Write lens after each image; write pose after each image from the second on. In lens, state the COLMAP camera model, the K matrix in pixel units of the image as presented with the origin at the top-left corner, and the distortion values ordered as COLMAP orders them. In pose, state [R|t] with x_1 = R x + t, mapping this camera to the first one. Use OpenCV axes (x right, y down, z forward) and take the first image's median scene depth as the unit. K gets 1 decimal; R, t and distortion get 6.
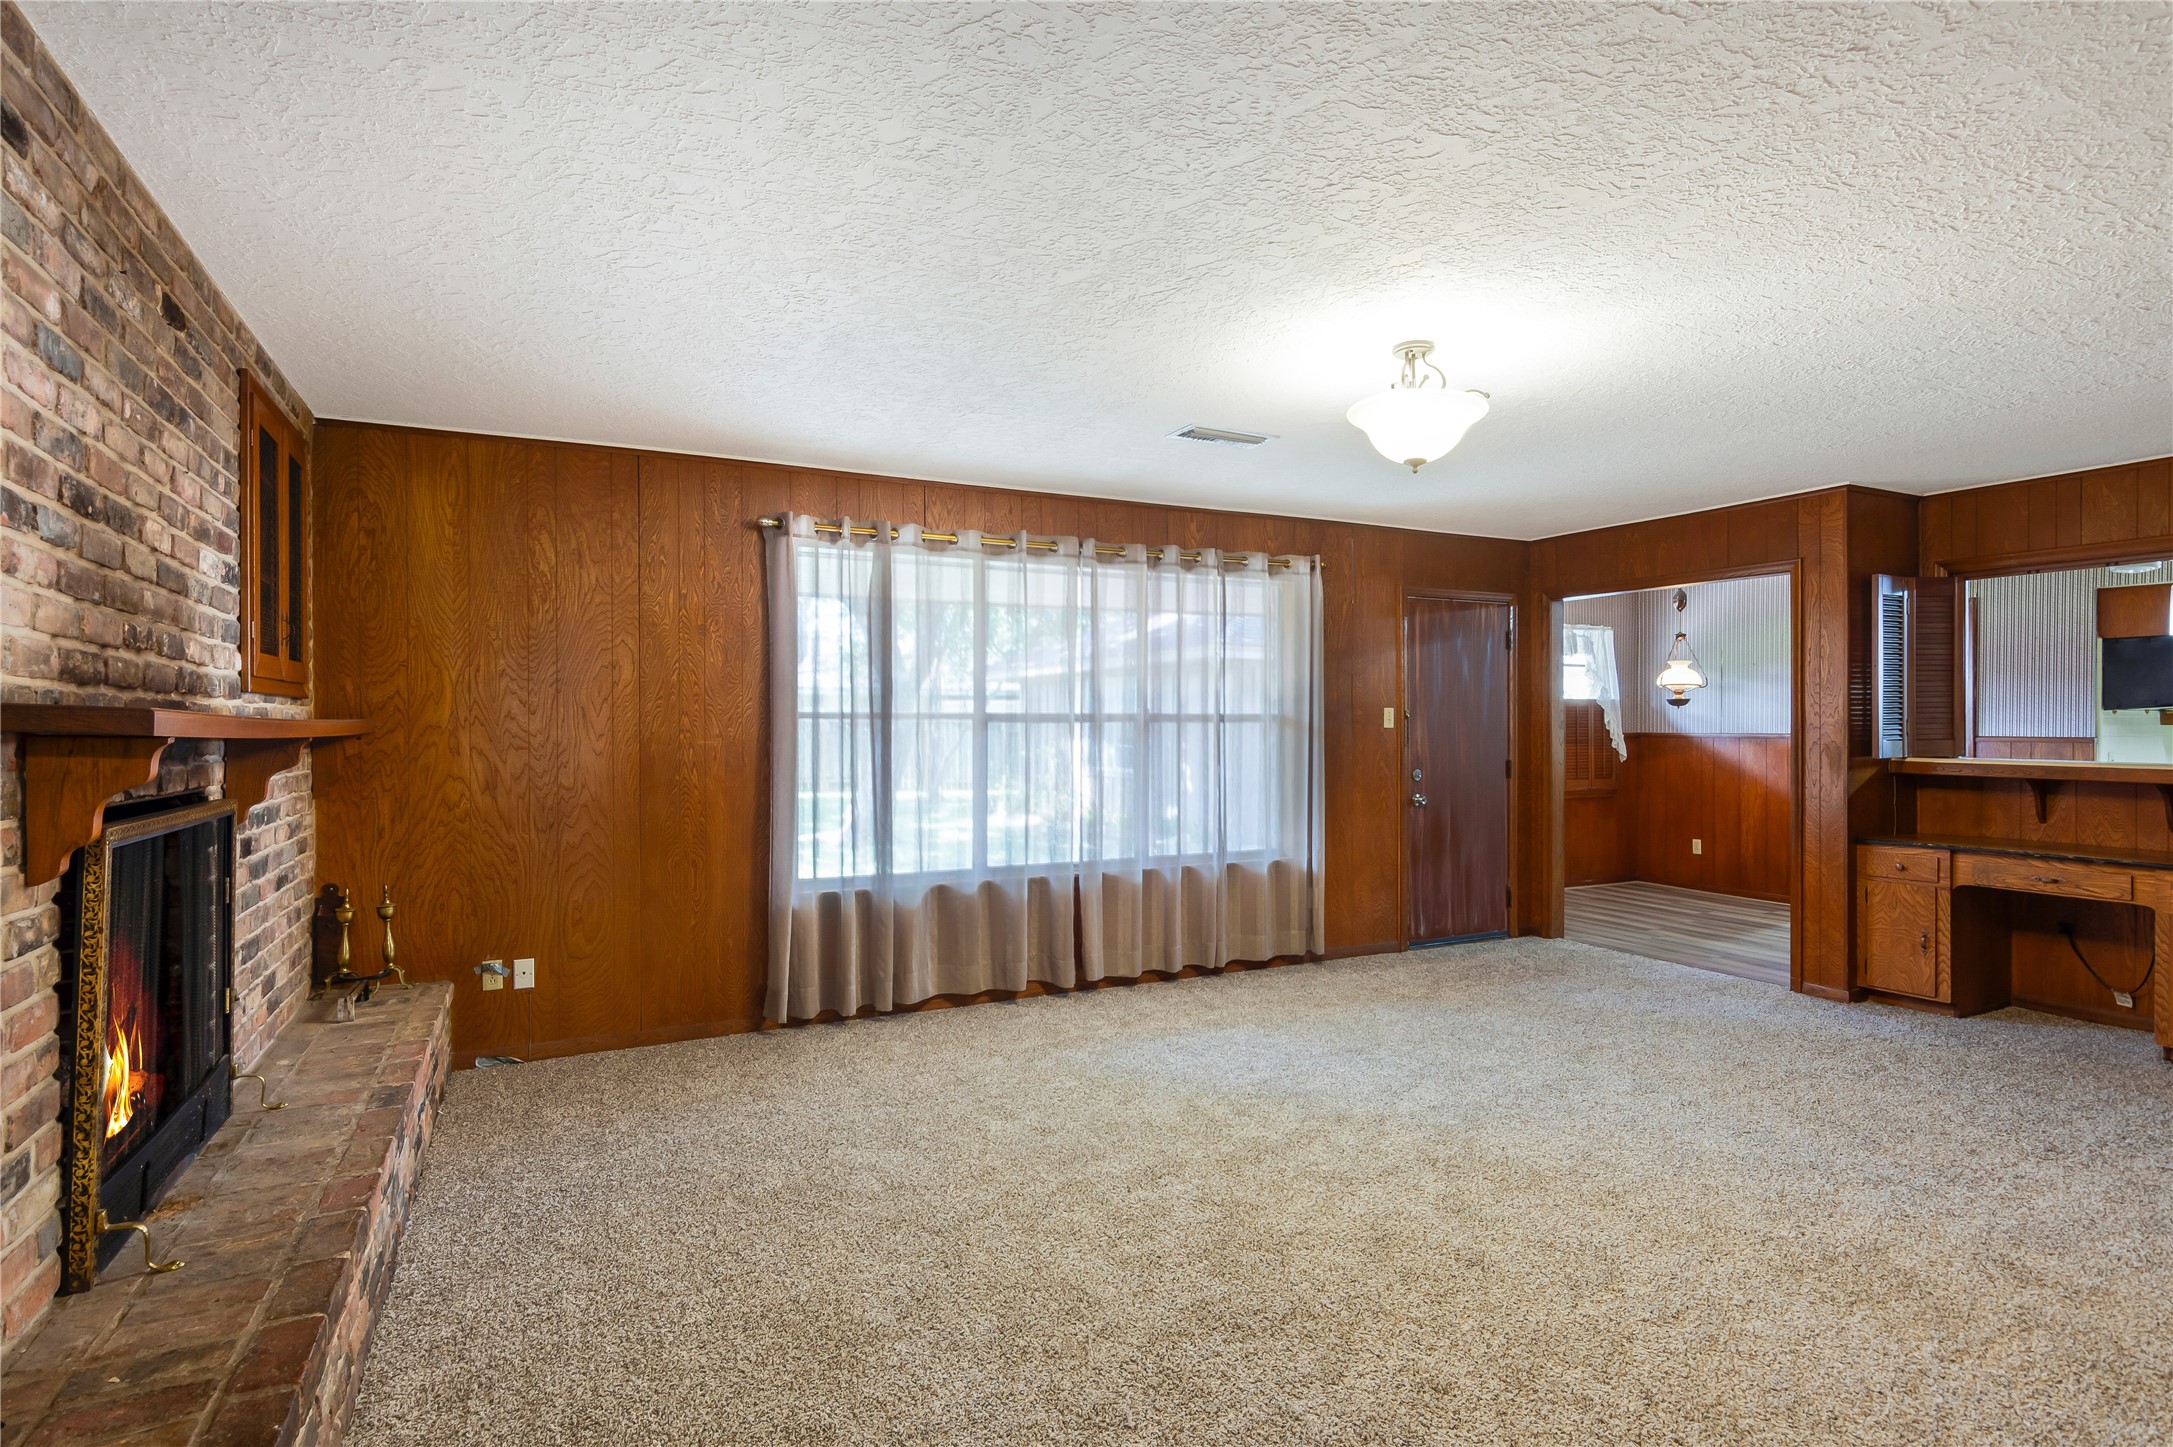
lens RADIAL K [[1079.4, 0, 1095.6], [0, 1079.4, 725.1], [0, 0, 1]] dist [-0.010703, 0.004508]
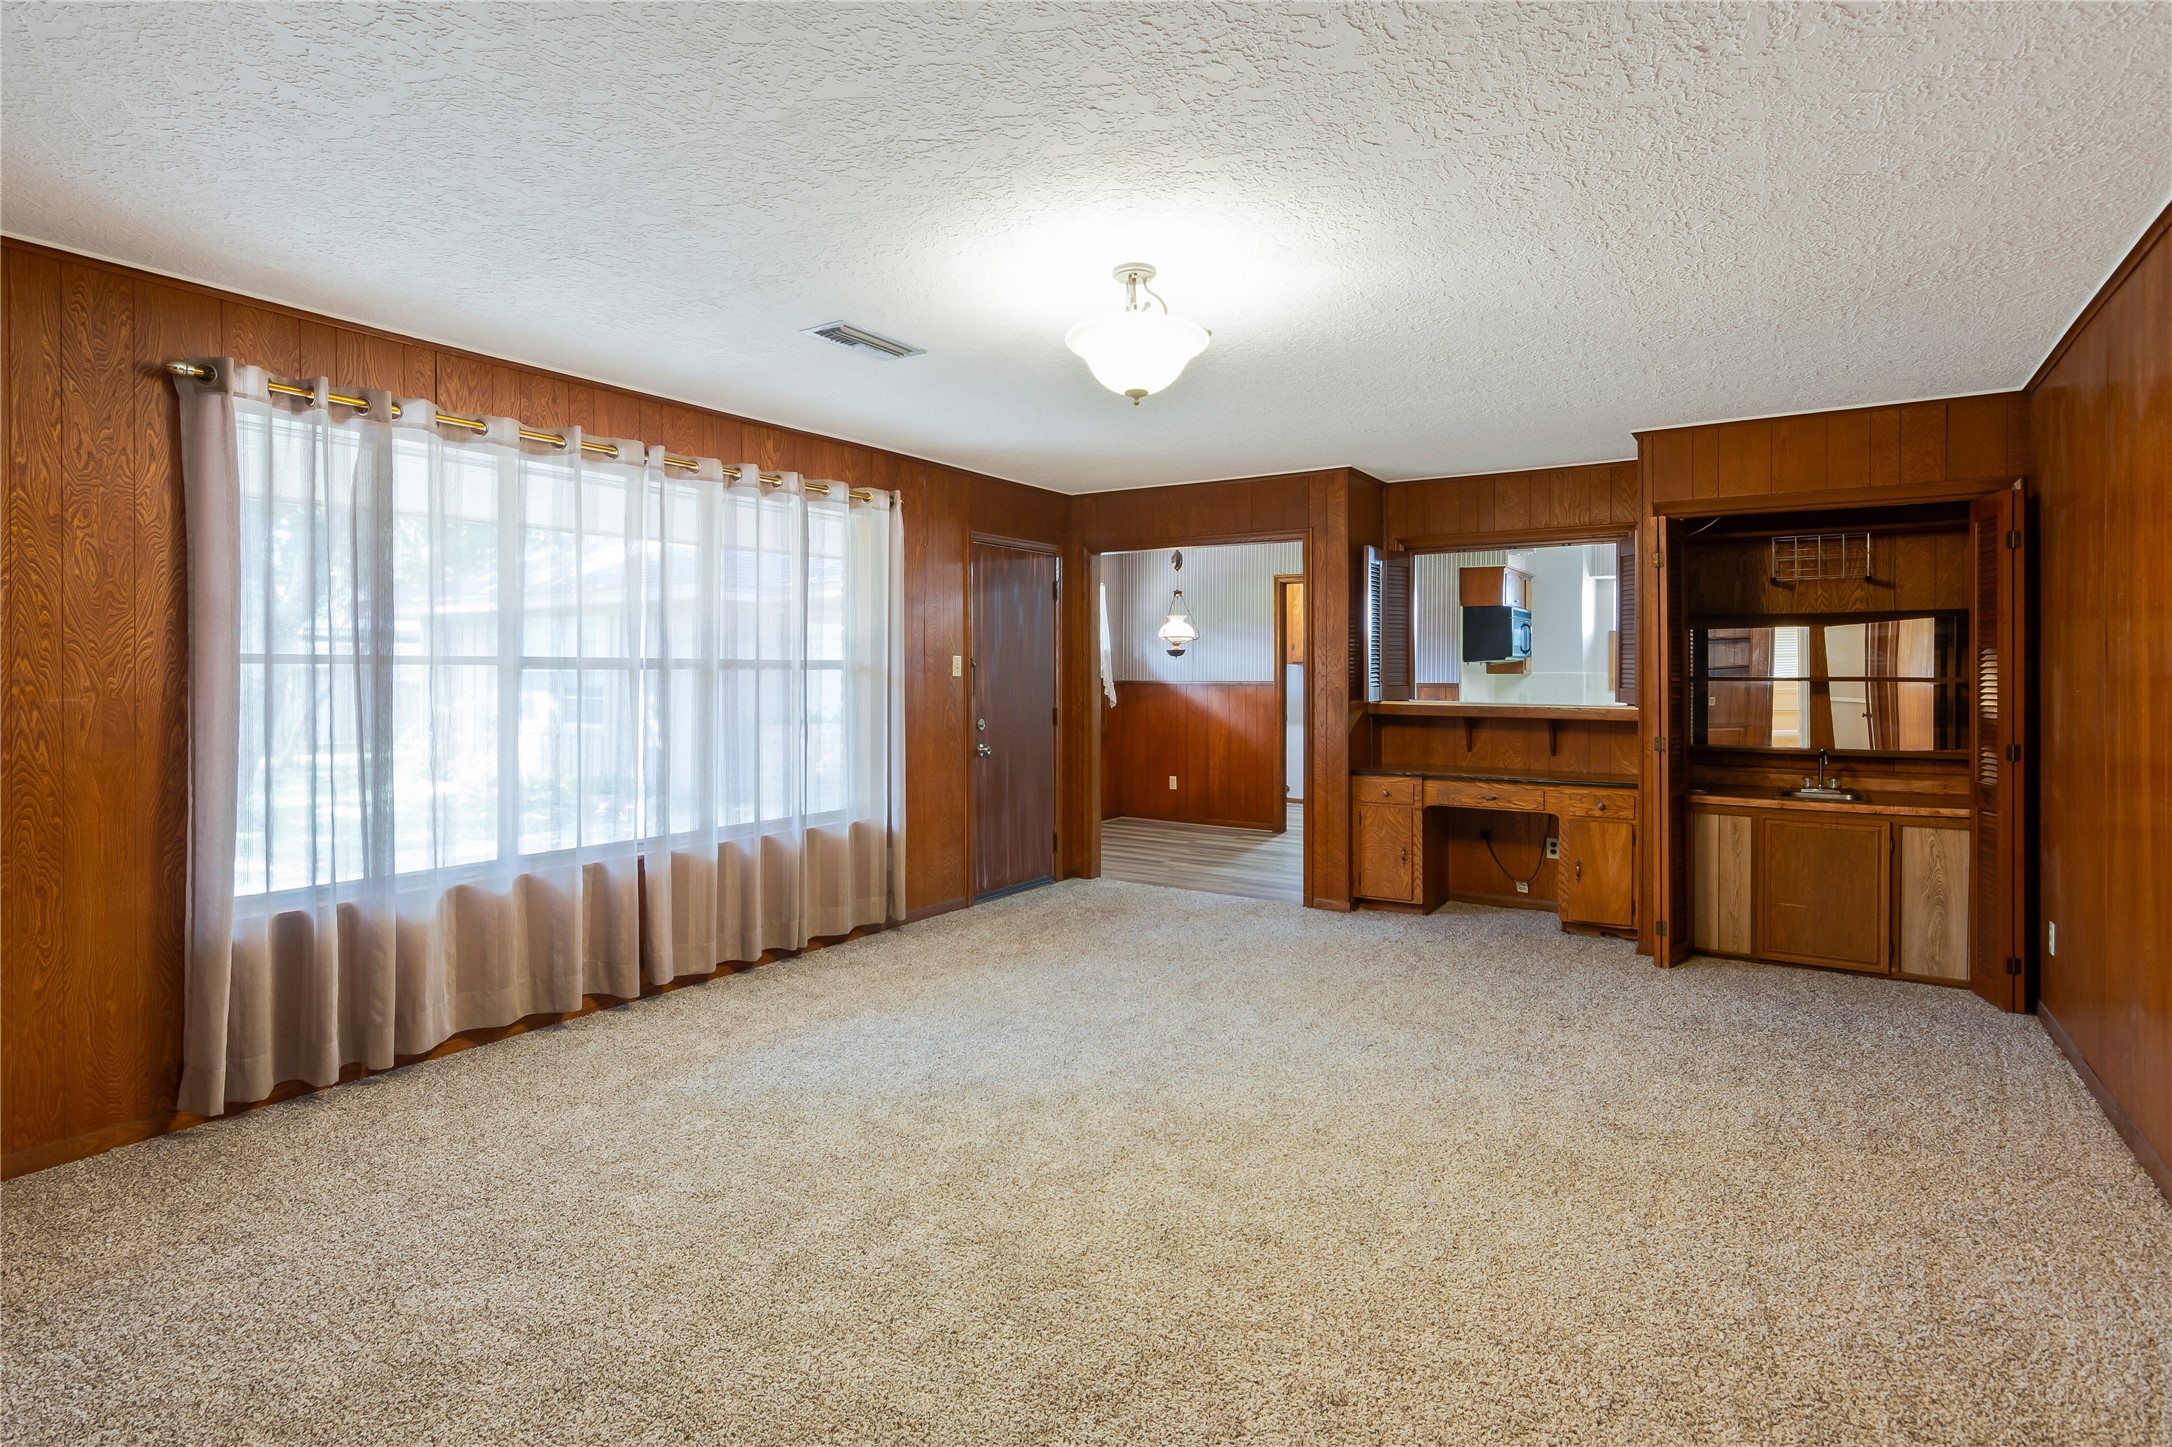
lens RADIAL K [[1078.9, 0, 1075.9], [0, 1078.9, 673.9], [0, 0, 1]] dist [-0.010703, 0.004508]
pose [[0.870414, 0.000351, 0.492321, -0.137423], [-0.000239, 1.000000, -0.000290, 0.000649], [-0.492321, 0.000135, 0.870414, 0.135624]]
